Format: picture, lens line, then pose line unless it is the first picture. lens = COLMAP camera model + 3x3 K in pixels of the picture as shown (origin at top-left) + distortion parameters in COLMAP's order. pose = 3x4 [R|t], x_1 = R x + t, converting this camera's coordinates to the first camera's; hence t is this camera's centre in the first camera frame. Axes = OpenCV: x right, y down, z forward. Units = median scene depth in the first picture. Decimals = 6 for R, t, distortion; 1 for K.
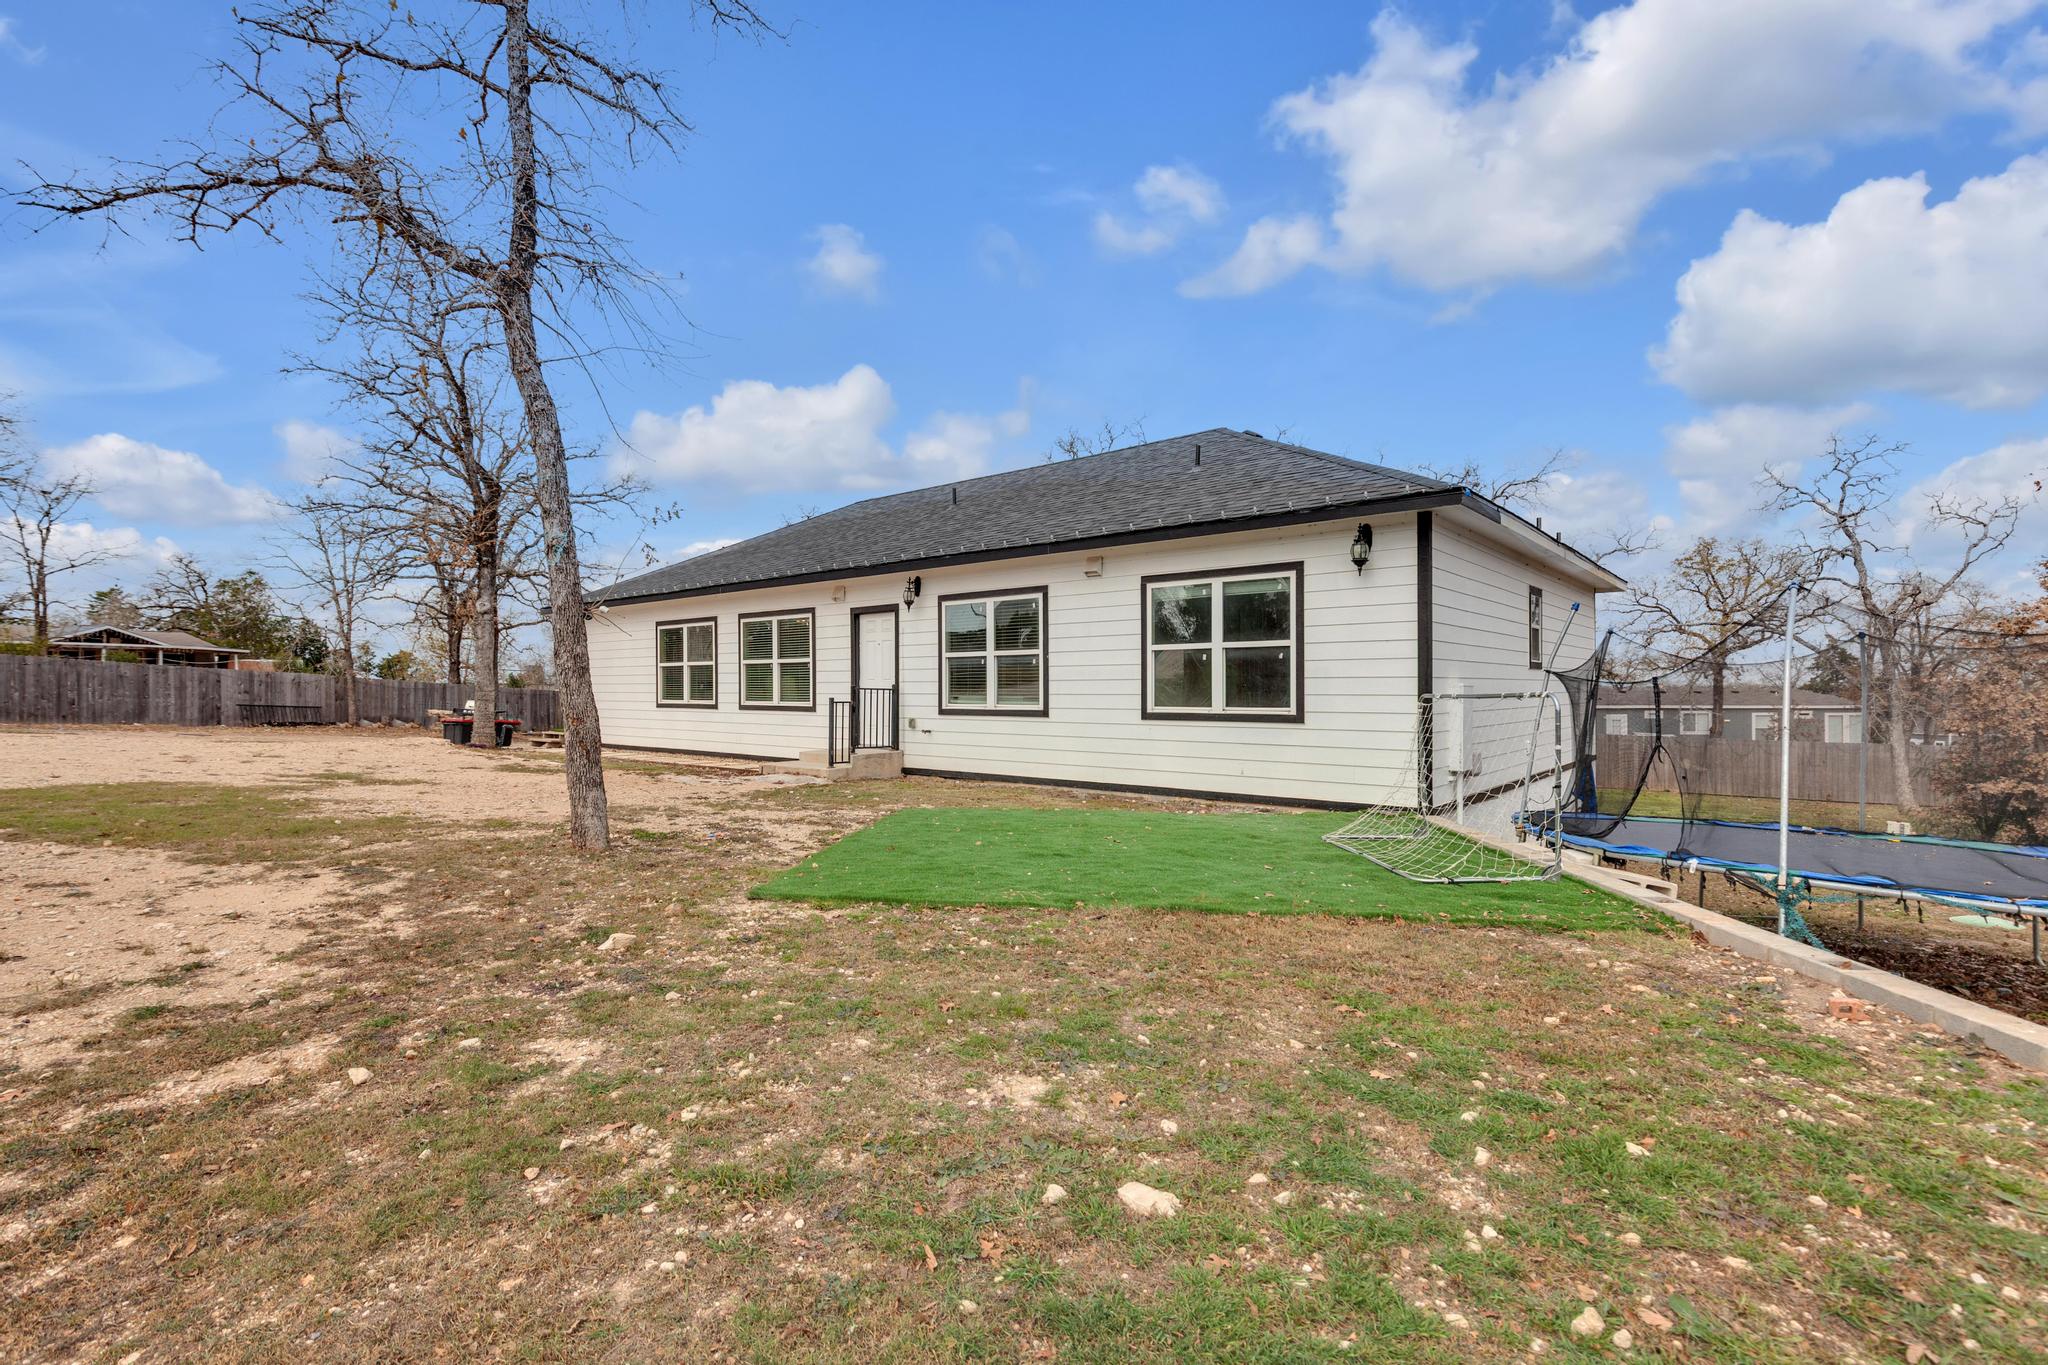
lens RADIAL K [[914.8, 0, 1023.2], [0, 914.8, 688.4], [0, 0, 1]] dist [0.002154, -0.001307]
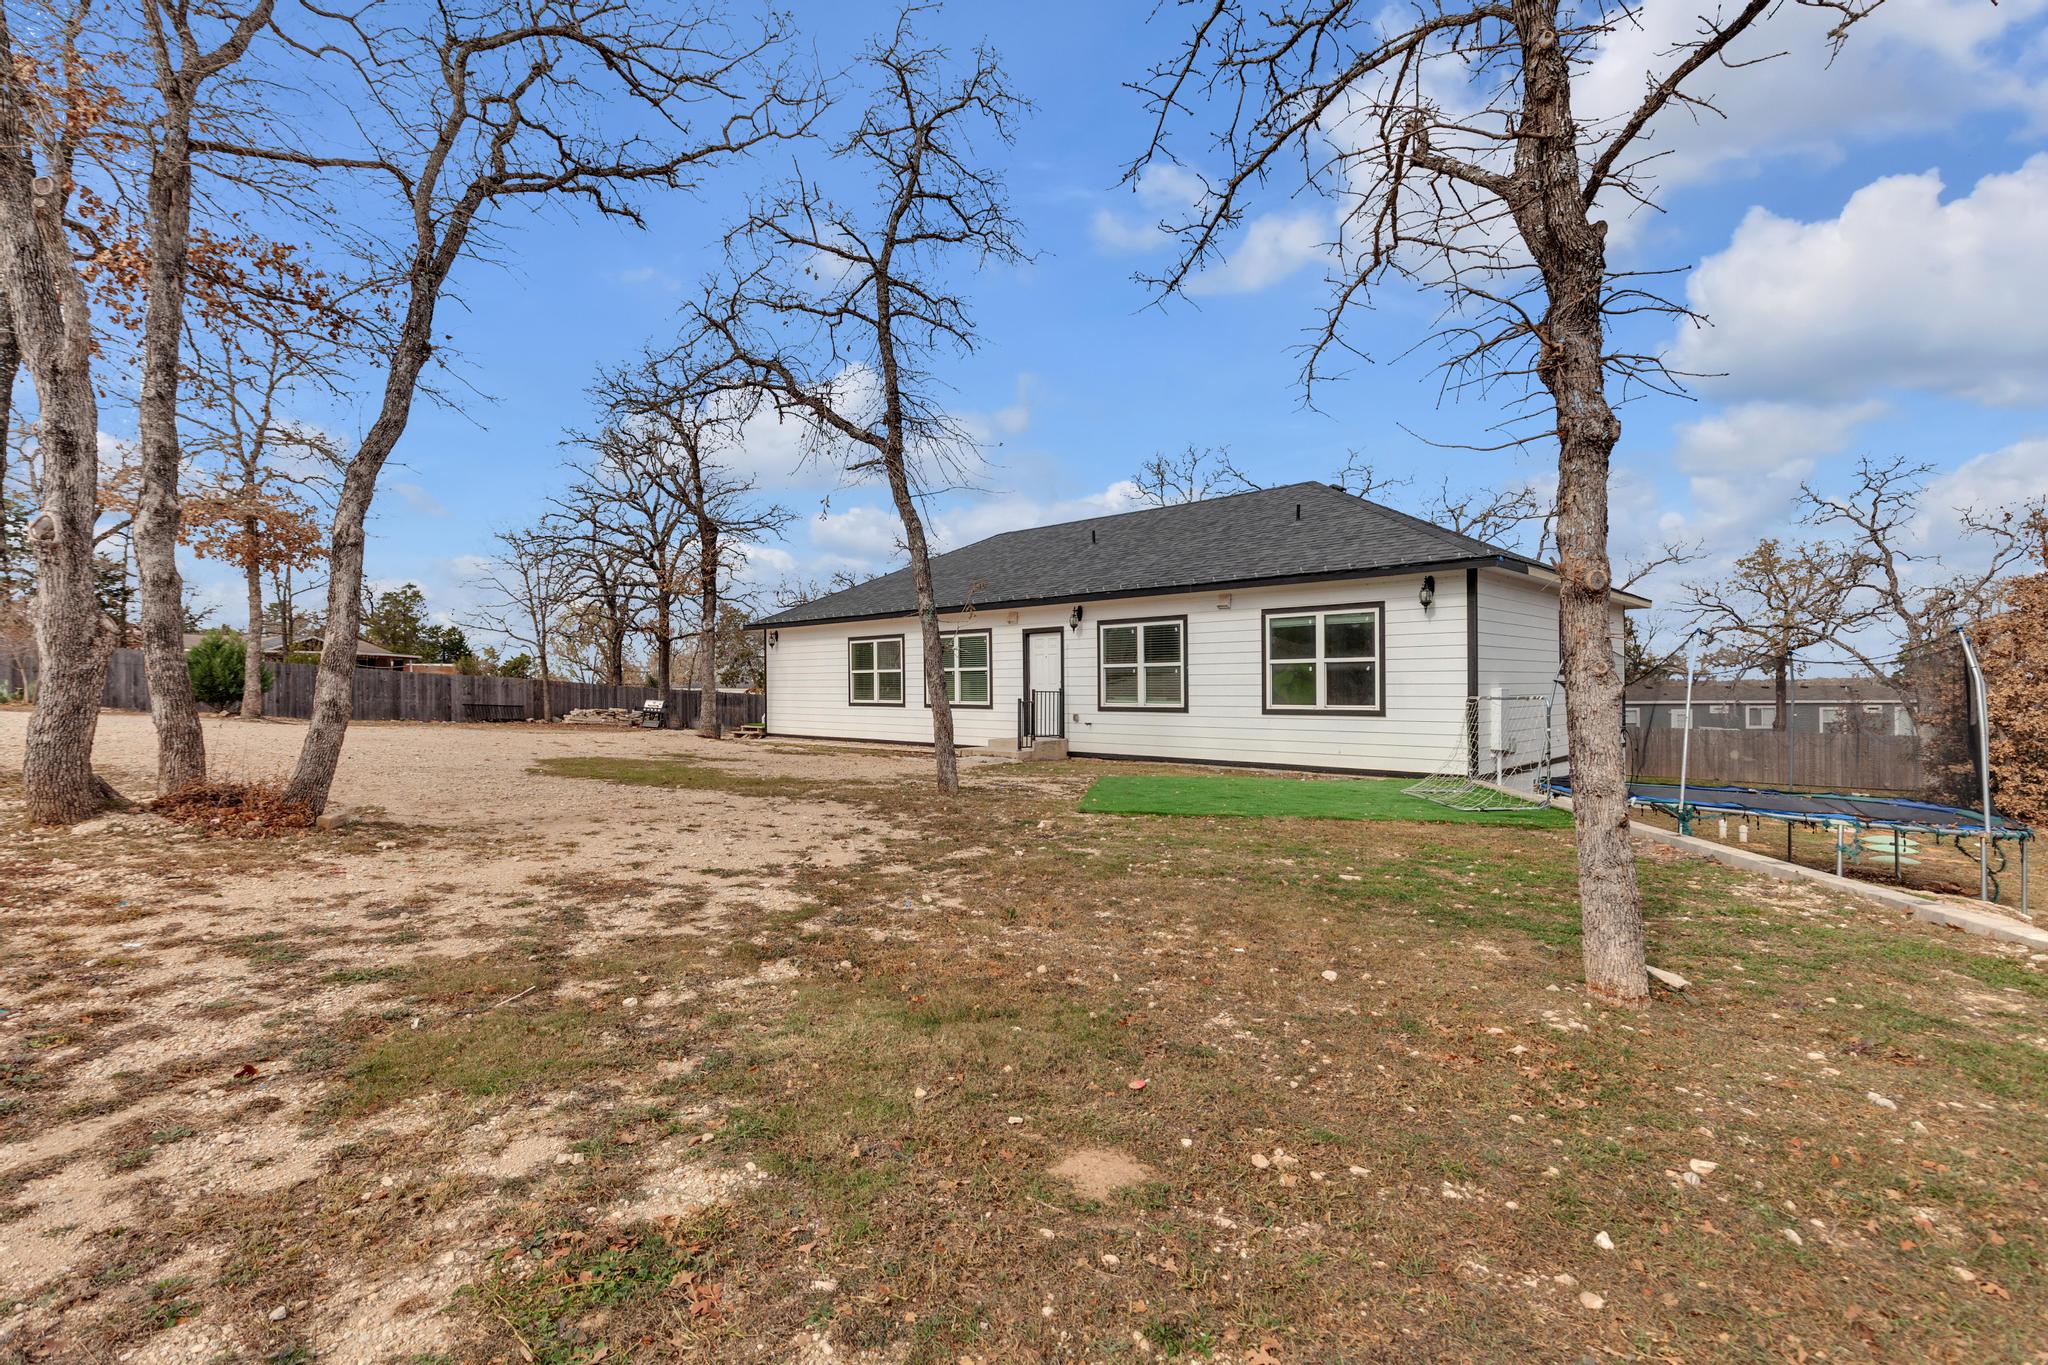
lens RADIAL K [[914.8, 0, 1021.3], [0, 914.8, 685.9], [0, 0, 1]] dist [0.002154, -0.001307]
pose [[0.997850, -0.004374, -0.065397, -0.116433], [0.004459, 0.999989, 0.001161, -0.009352], [0.065391, -0.001450, 0.997859, -0.321160]]
